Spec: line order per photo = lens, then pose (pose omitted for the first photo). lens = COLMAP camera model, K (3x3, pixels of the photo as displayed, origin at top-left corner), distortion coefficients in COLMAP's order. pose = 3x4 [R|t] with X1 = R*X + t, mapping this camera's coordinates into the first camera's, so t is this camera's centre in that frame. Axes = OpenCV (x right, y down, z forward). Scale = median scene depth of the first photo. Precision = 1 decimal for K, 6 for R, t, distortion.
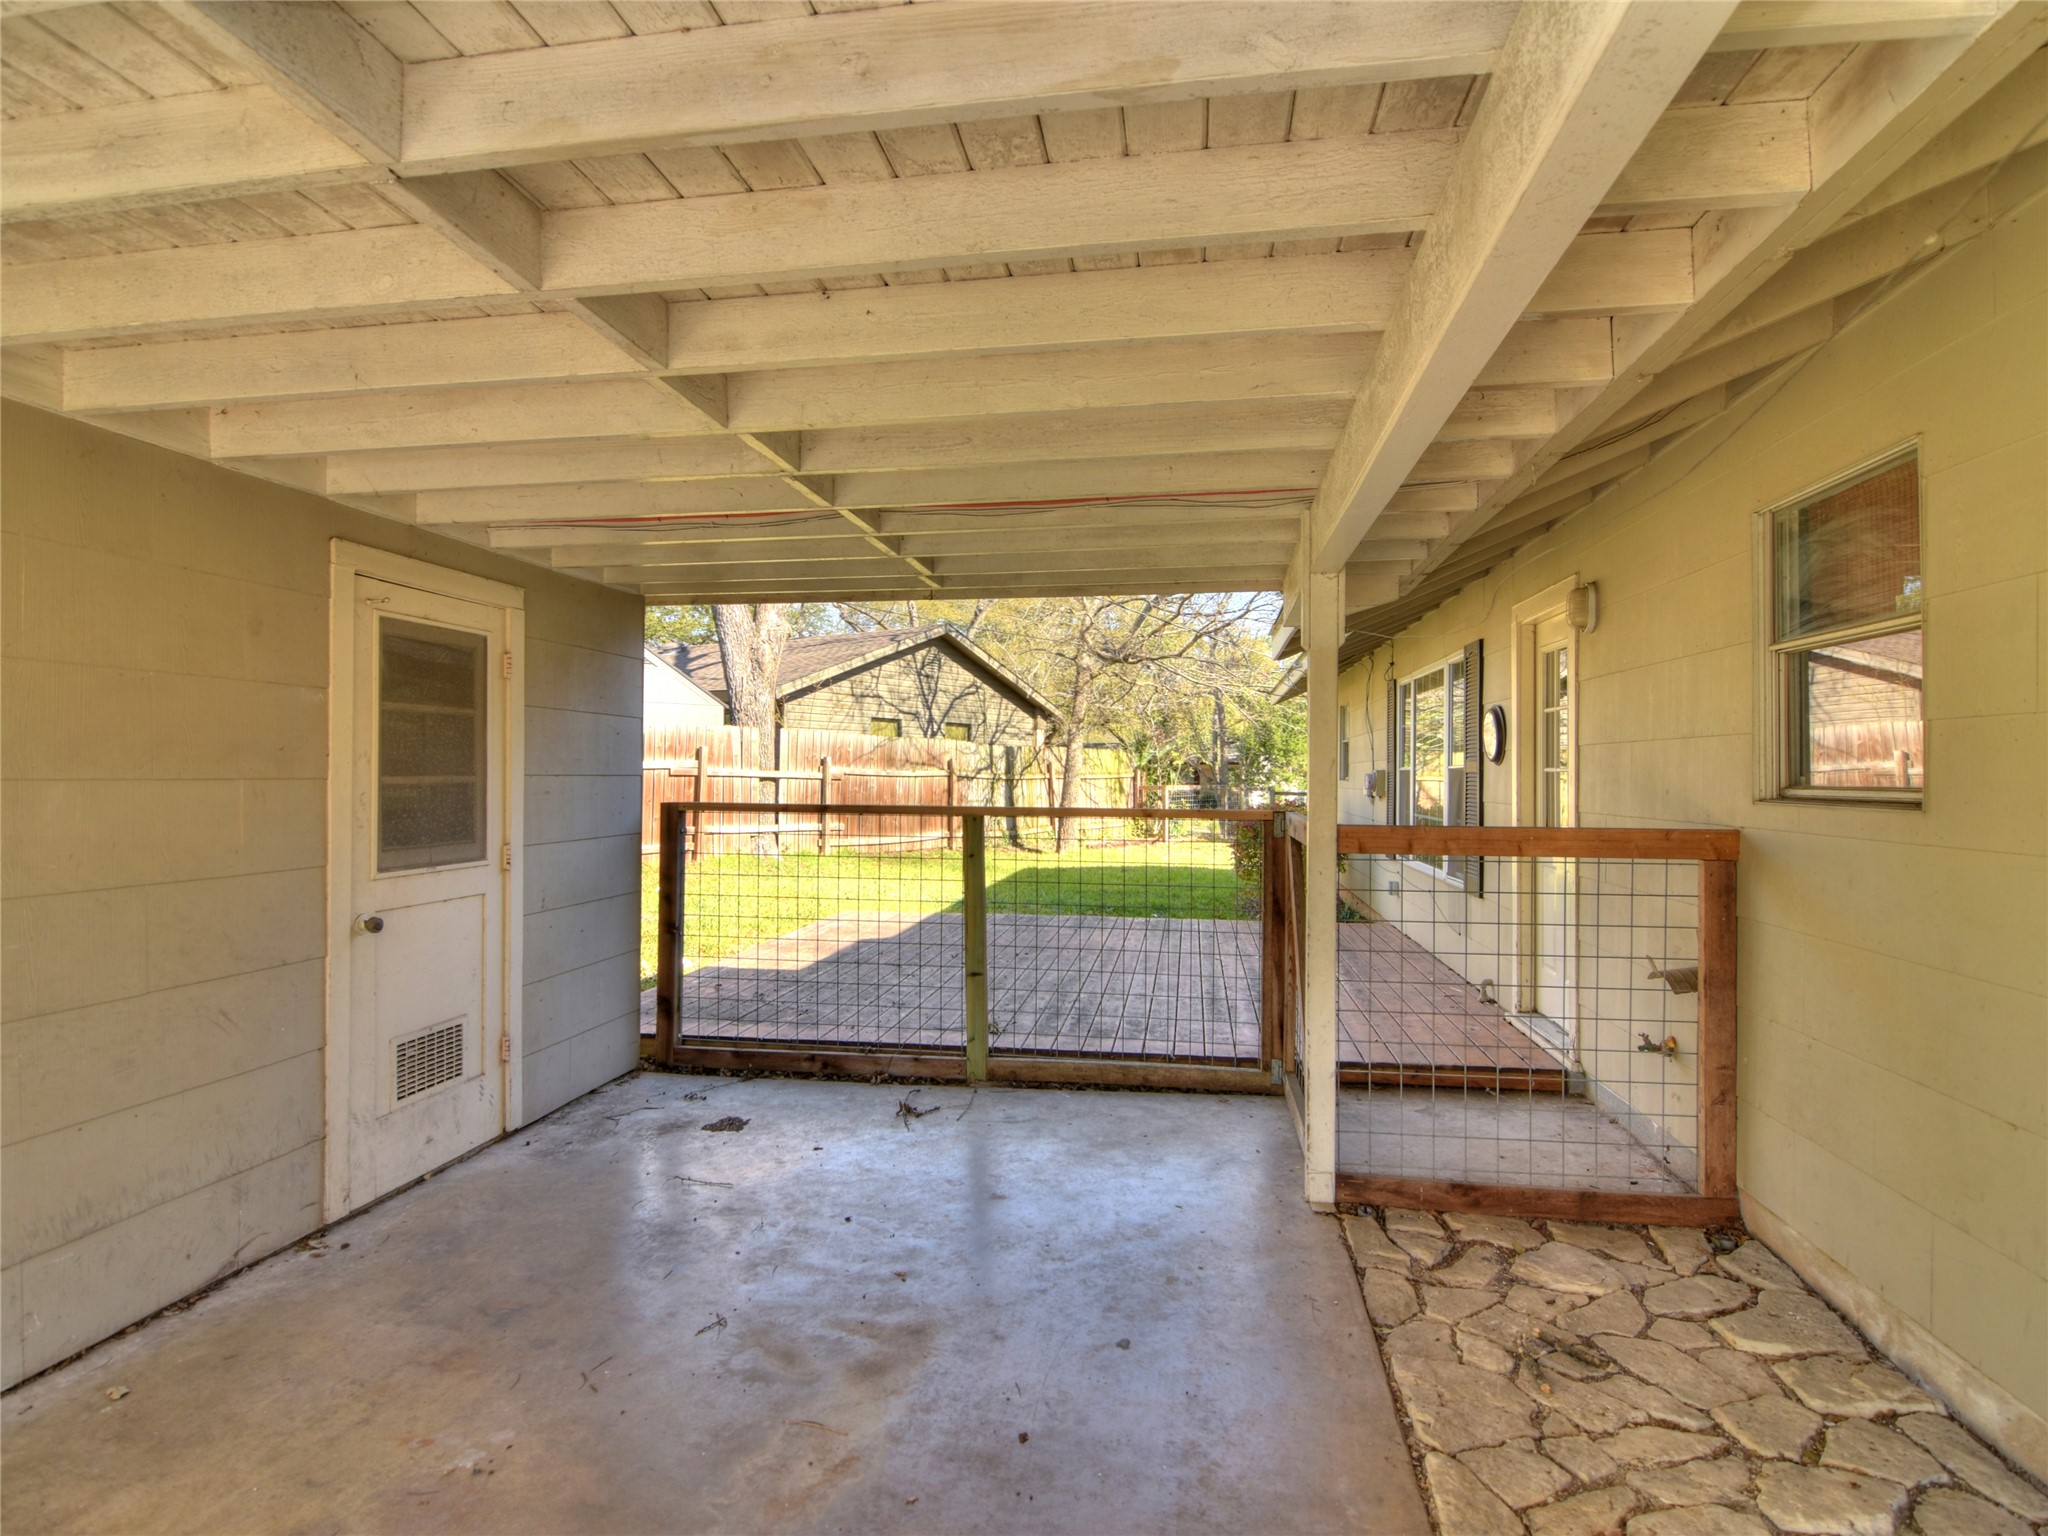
lens RADIAL K [[1105.2, 0, 1026.2], [0, 1105.2, 774.3], [0, 0, 1]] dist [-0.007366, -0.010267]
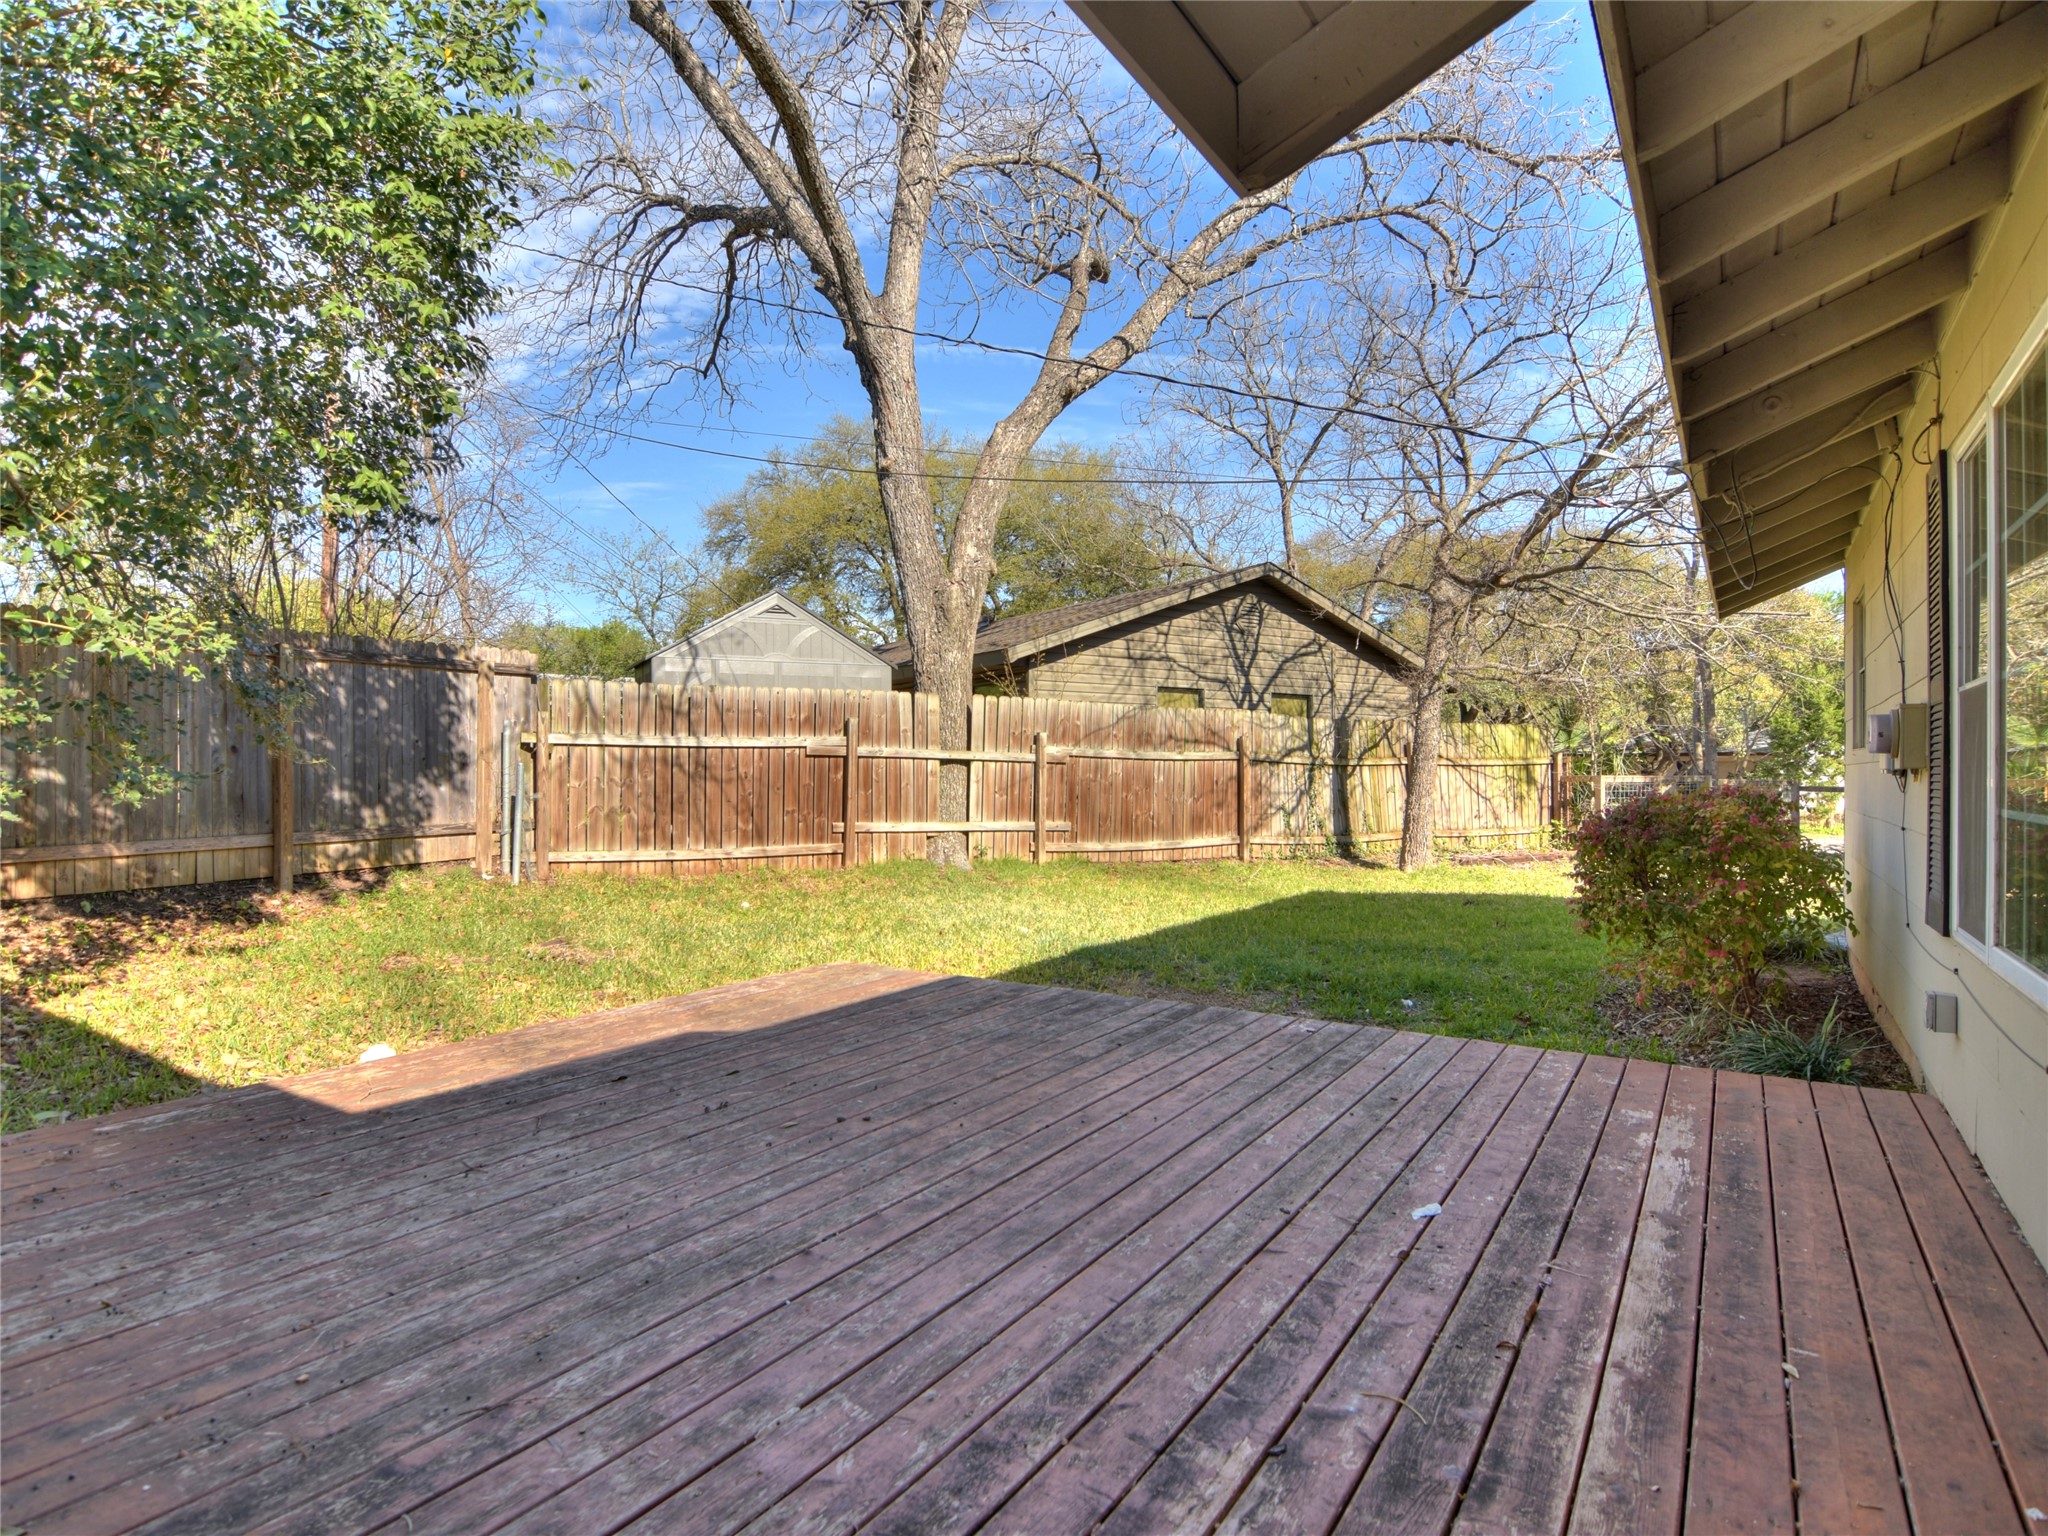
lens RADIAL K [[1105.2, 0, 1017.4], [0, 1105.2, 762.5], [0, 0, 1]] dist [-0.007366, -0.010267]
pose [[0.909206, -0.005550, -0.416310, 0.096103], [0.002215, 0.999961, -0.008495, 0.009039], [0.416341, 0.006802, 0.909183, 0.256821]]
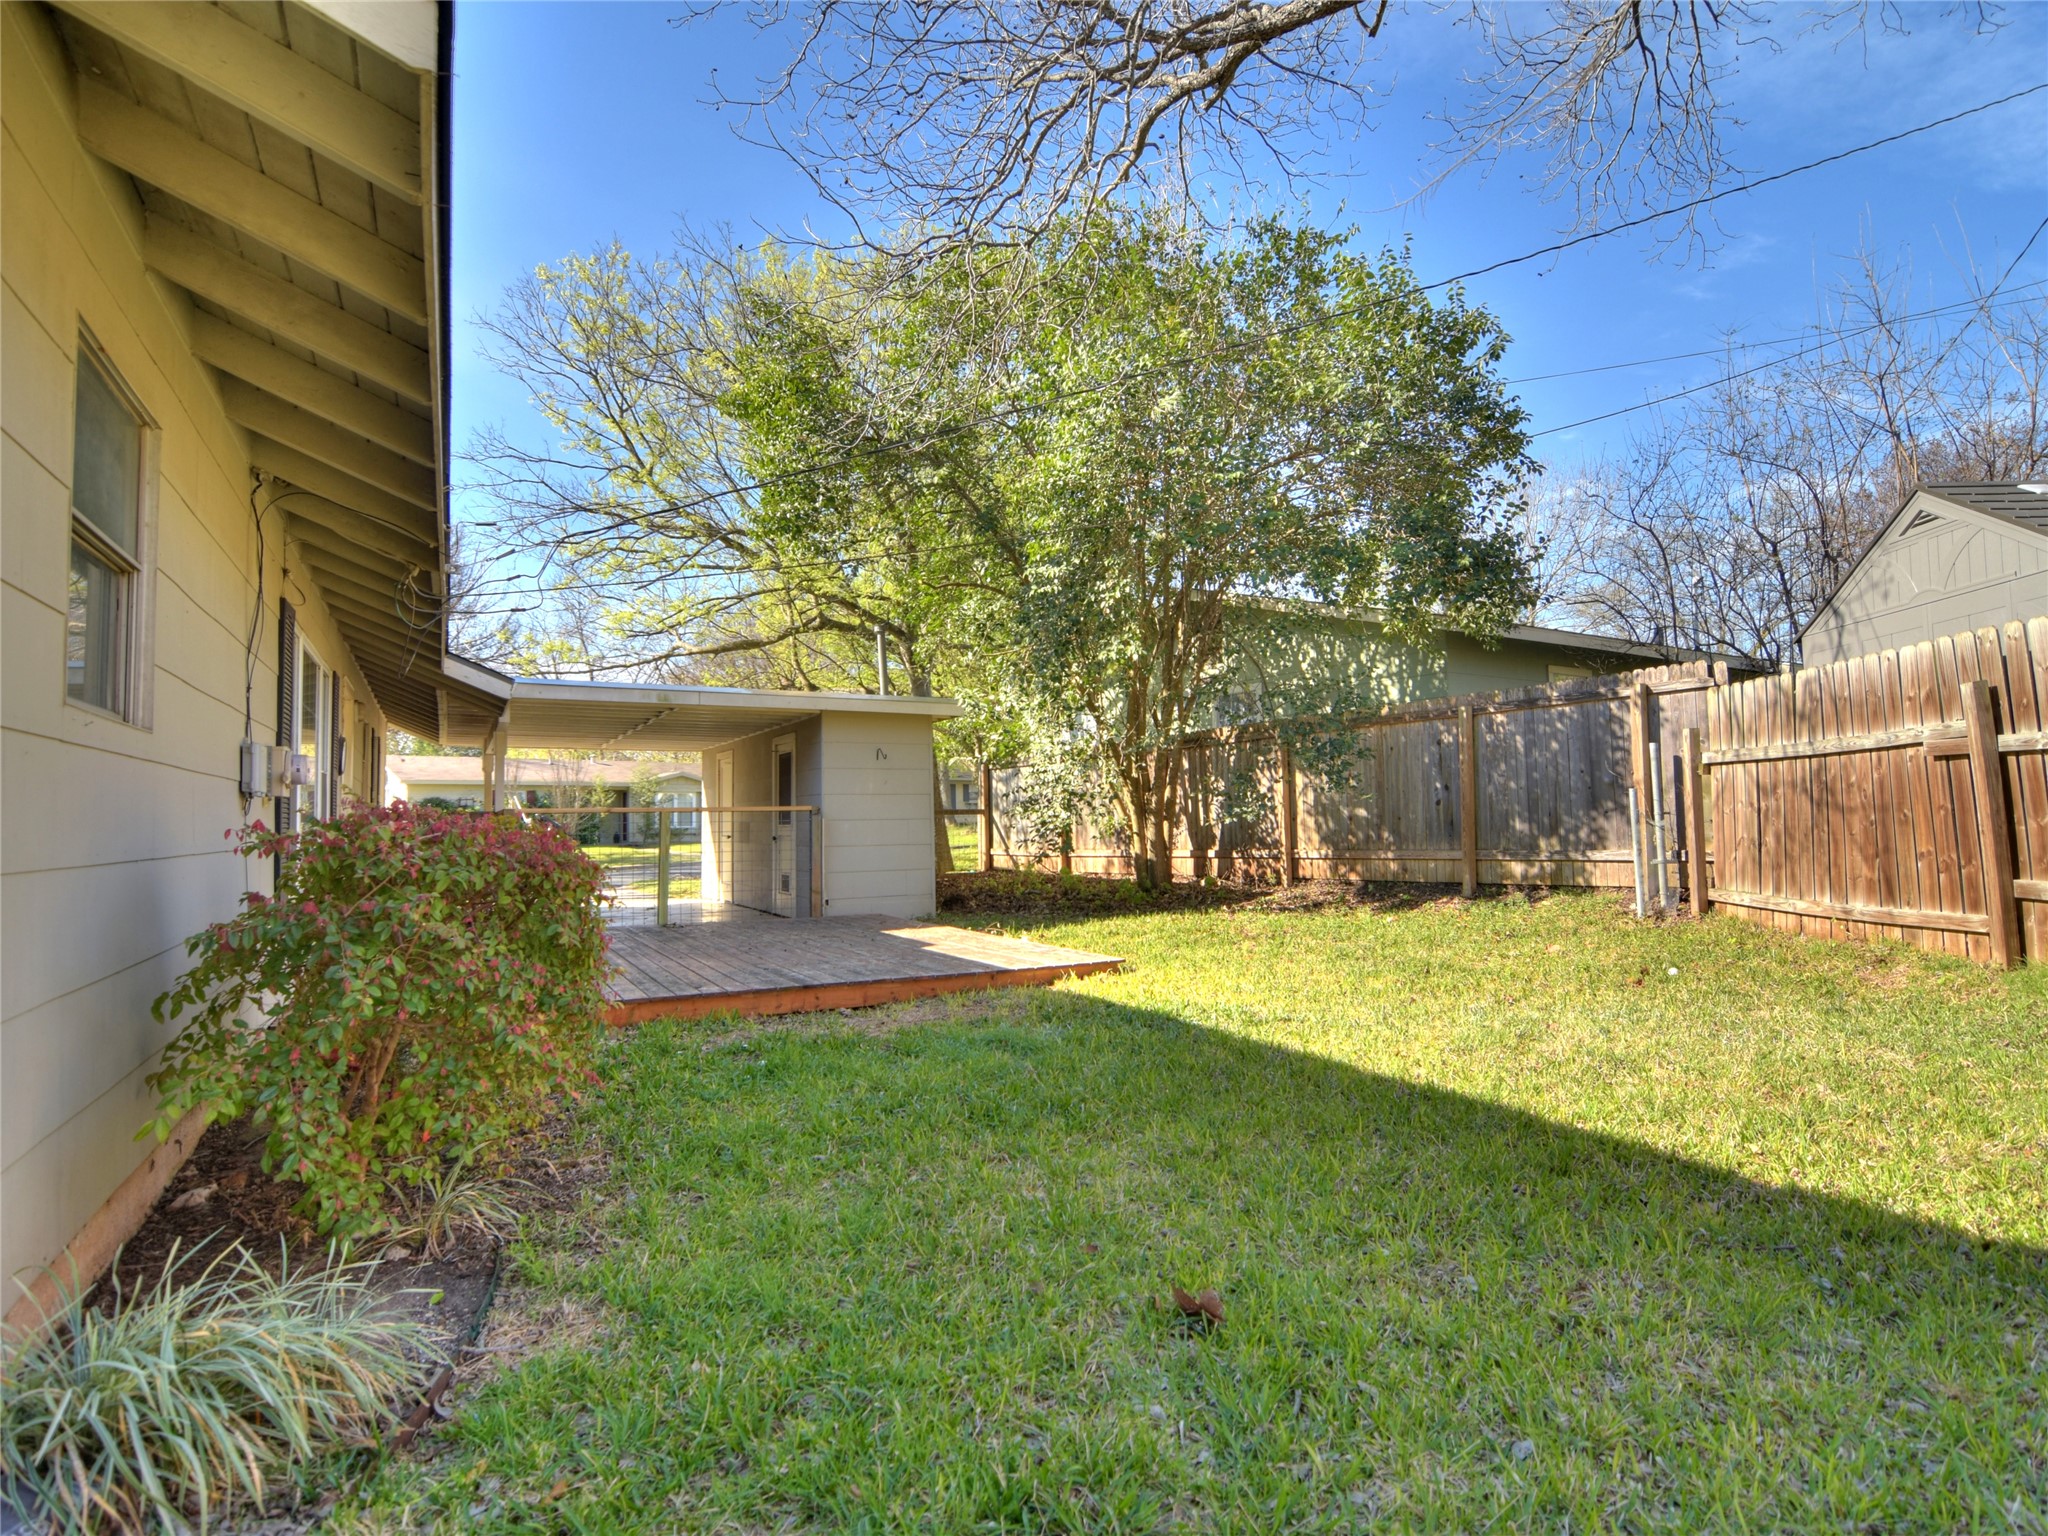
lens RADIAL K [[1105.2, 0, 1024.9], [0, 1105.2, 767.5], [0, 0, 1]] dist [-0.007366, -0.010267]
pose [[-0.800354, -0.052007, -0.597268, 0.171292], [-0.009596, 0.997214, -0.073973, 0.030470], [0.599451, -0.053473, -0.798623, 0.811614]]
